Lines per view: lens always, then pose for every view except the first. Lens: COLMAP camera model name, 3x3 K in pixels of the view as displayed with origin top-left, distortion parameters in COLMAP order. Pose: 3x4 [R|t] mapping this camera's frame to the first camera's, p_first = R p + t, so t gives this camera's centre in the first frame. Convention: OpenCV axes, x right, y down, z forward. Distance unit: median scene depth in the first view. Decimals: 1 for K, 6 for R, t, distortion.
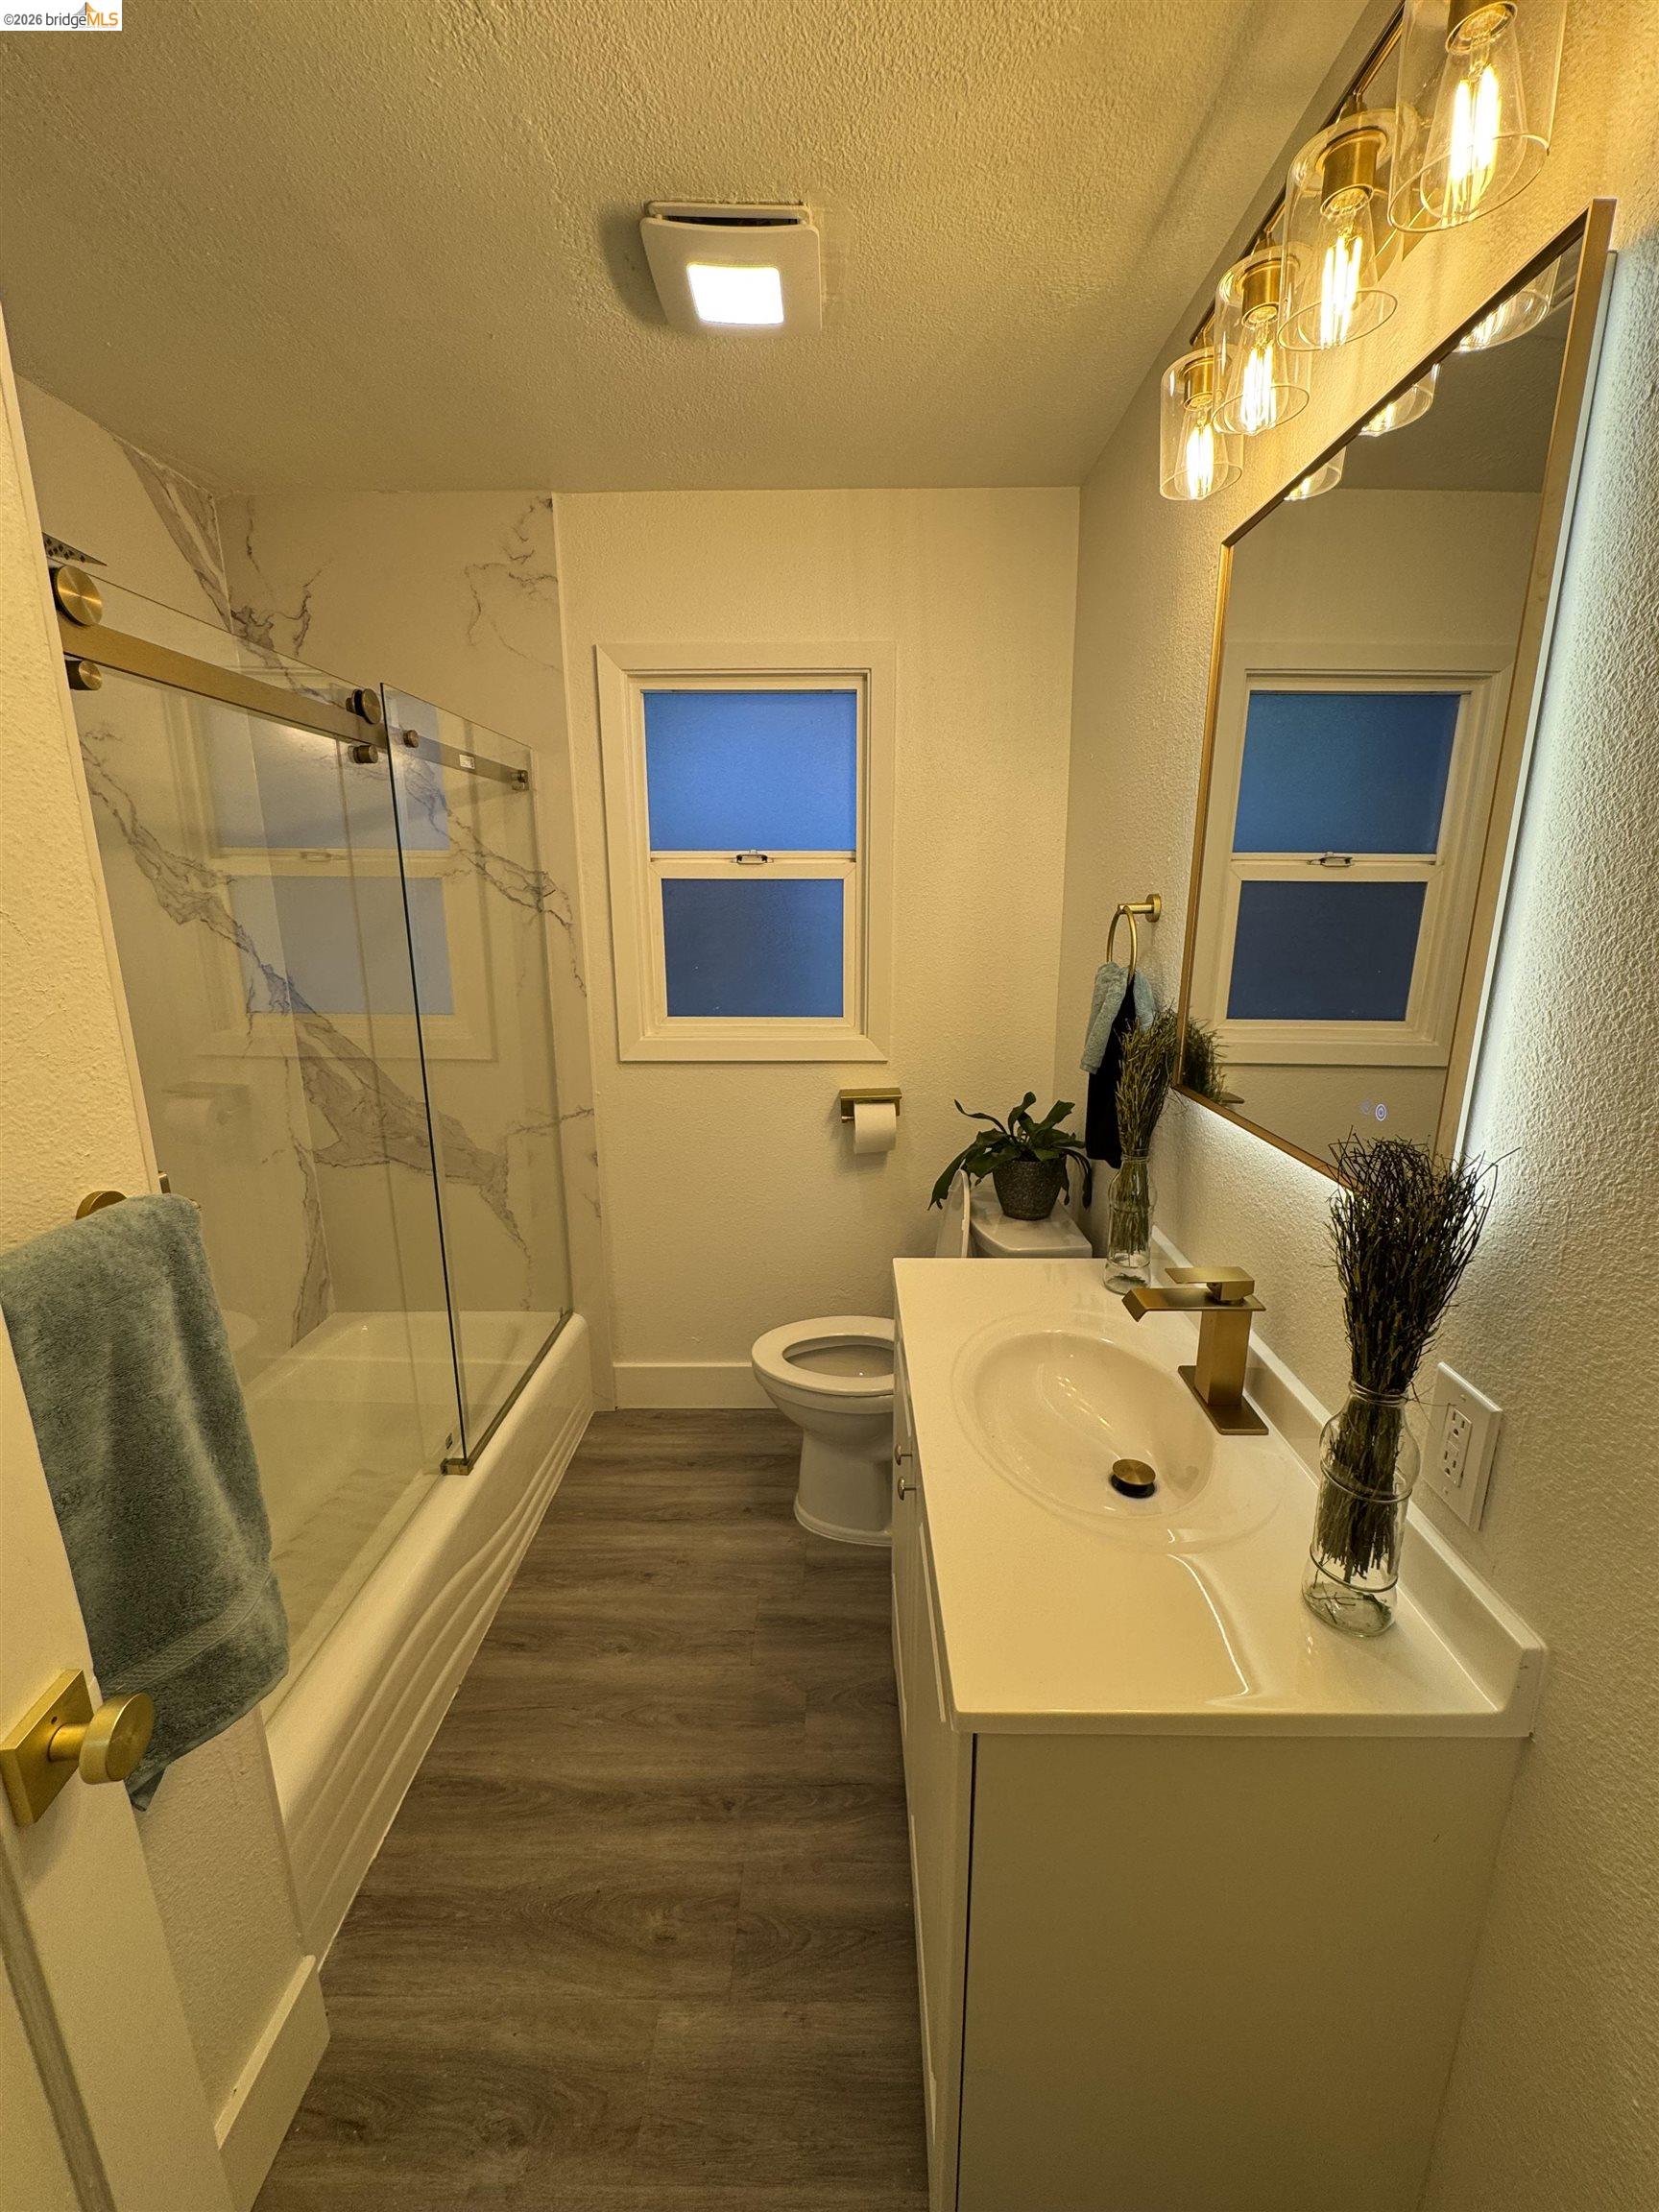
lens RADIAL K [[884.8, 0, 835.4], [0, 884.8, 1106.1], [0, 0, 1]] dist [-0.003609, -0.000047]
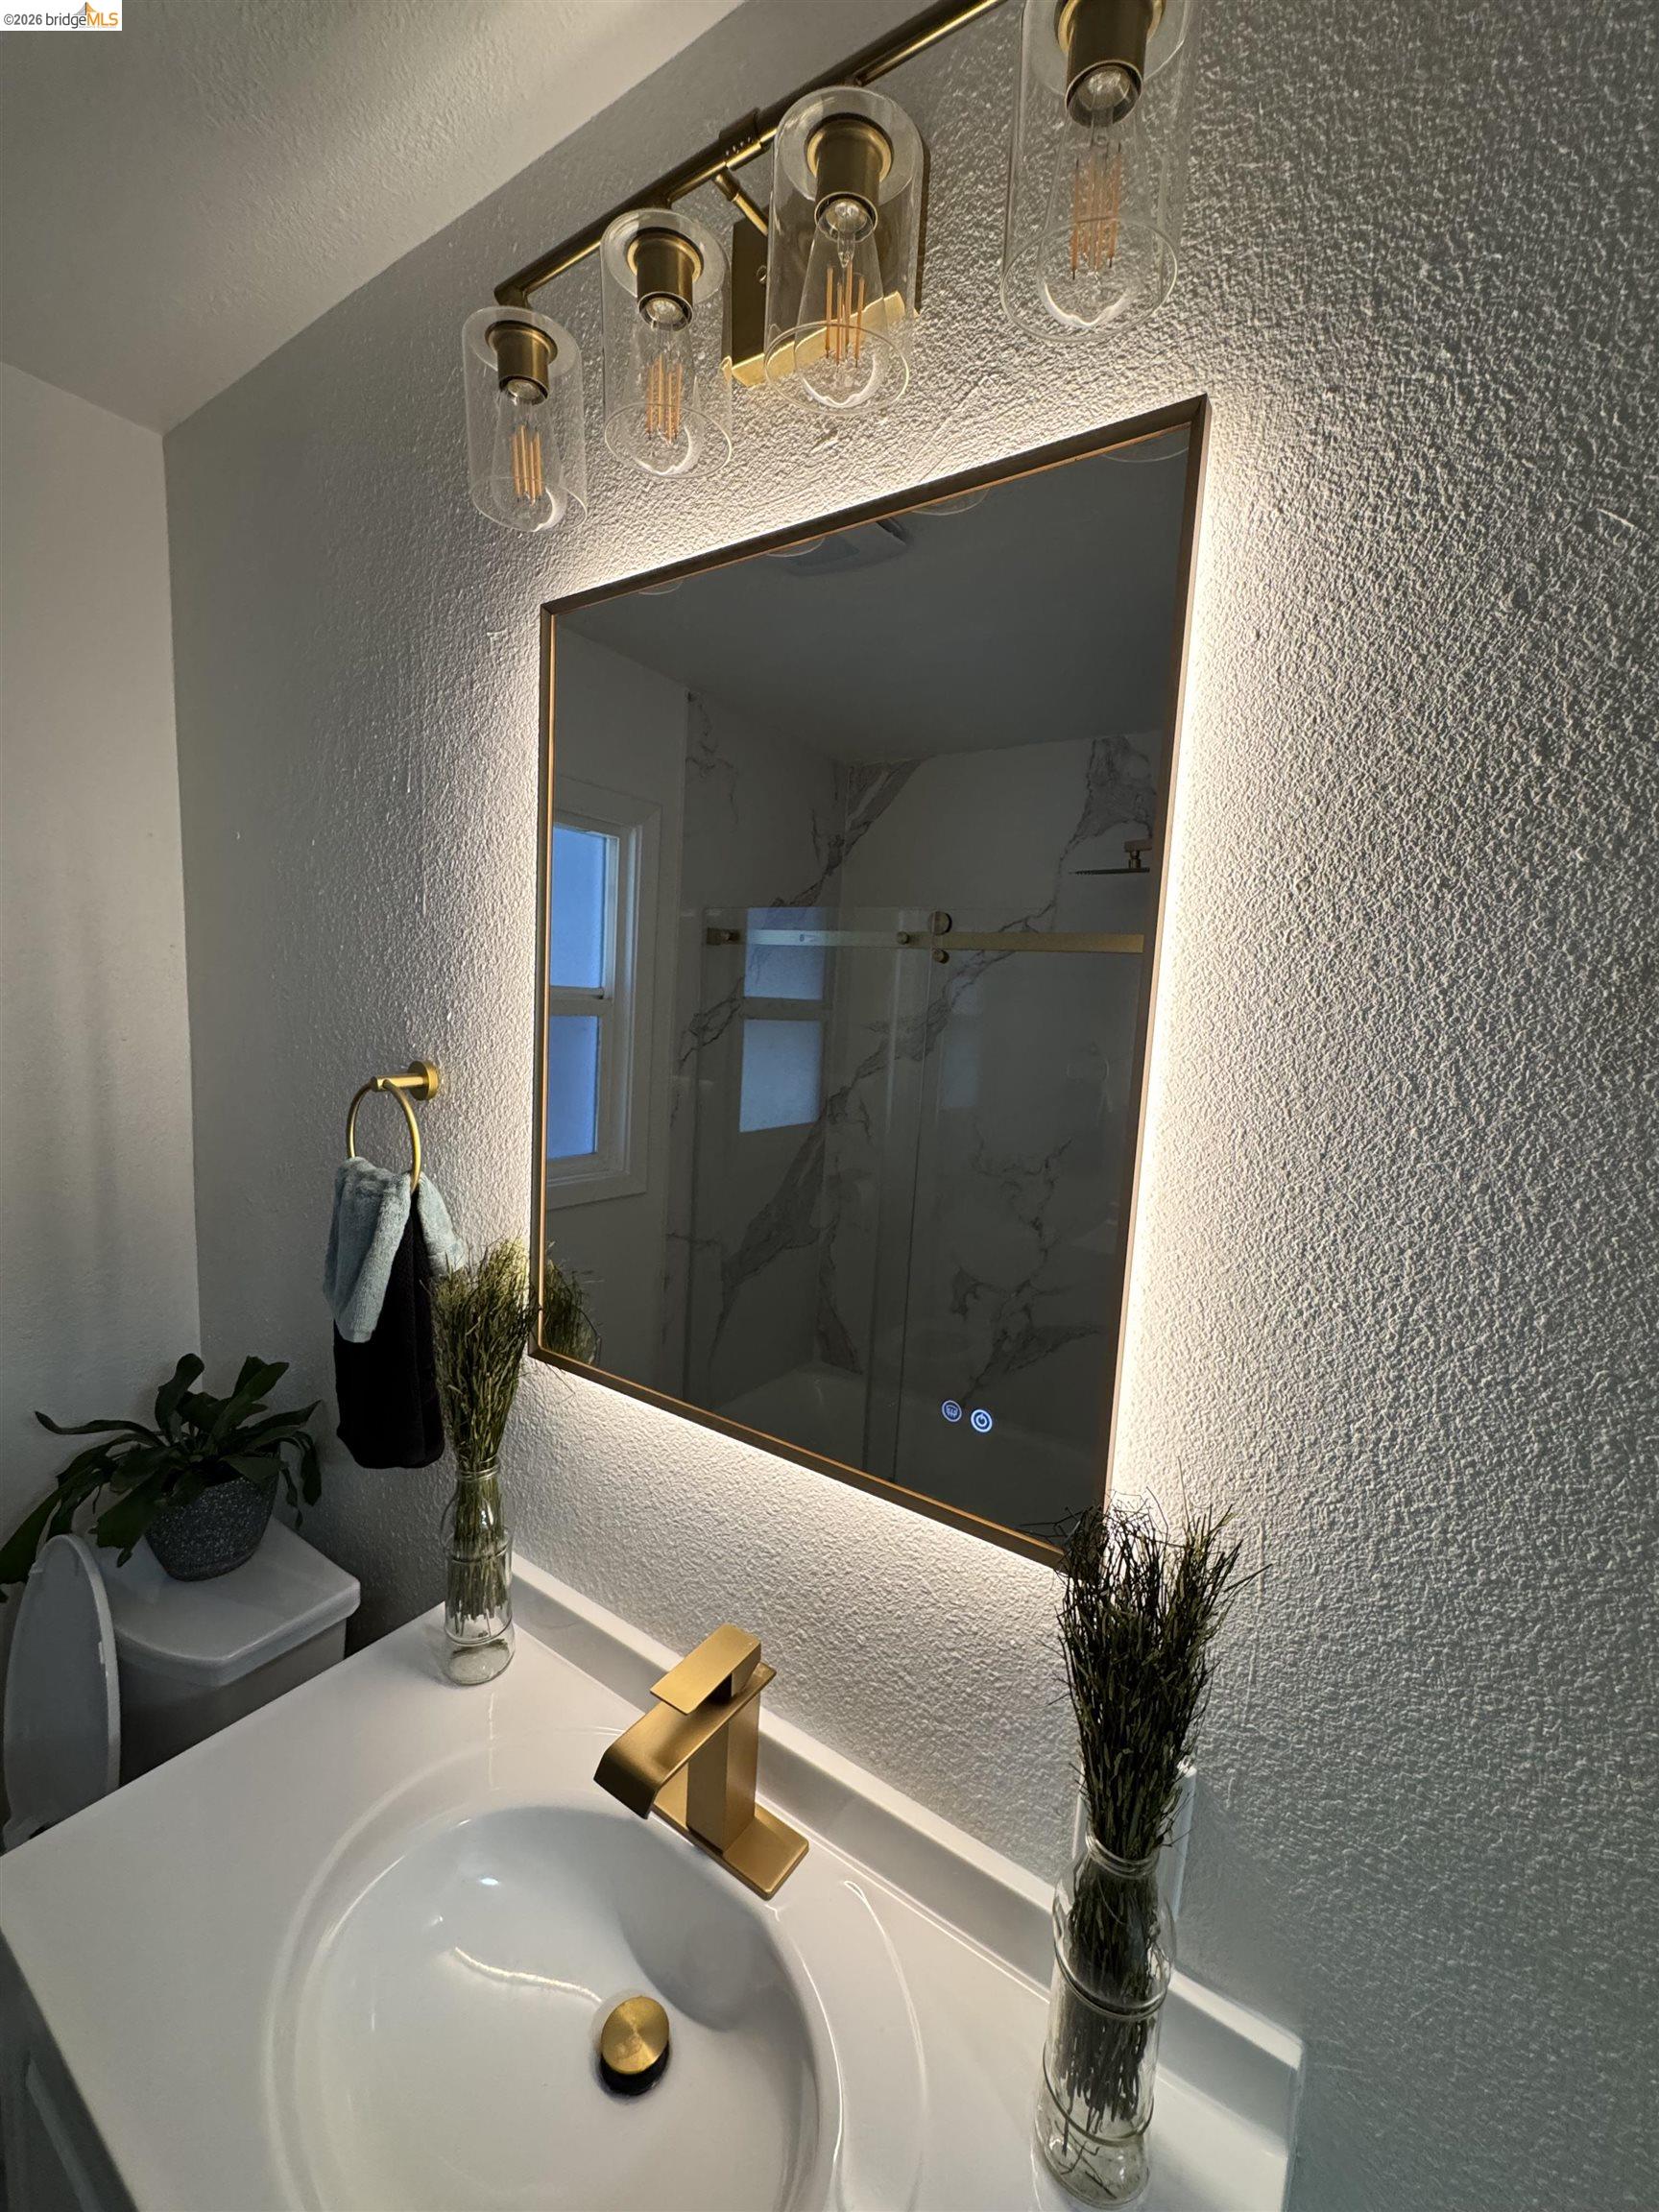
lens RADIAL K [[884.8, 0, 819.3], [0, 884.8, 1112.5], [0, 0, 1]] dist [-0.003609, -0.000047]
pose [[0.555256, -0.064665, 0.829162, -0.100806], [0.137017, 0.990462, -0.014510, -0.338541], [-0.820315, 0.121666, 0.558820, 0.831392]]
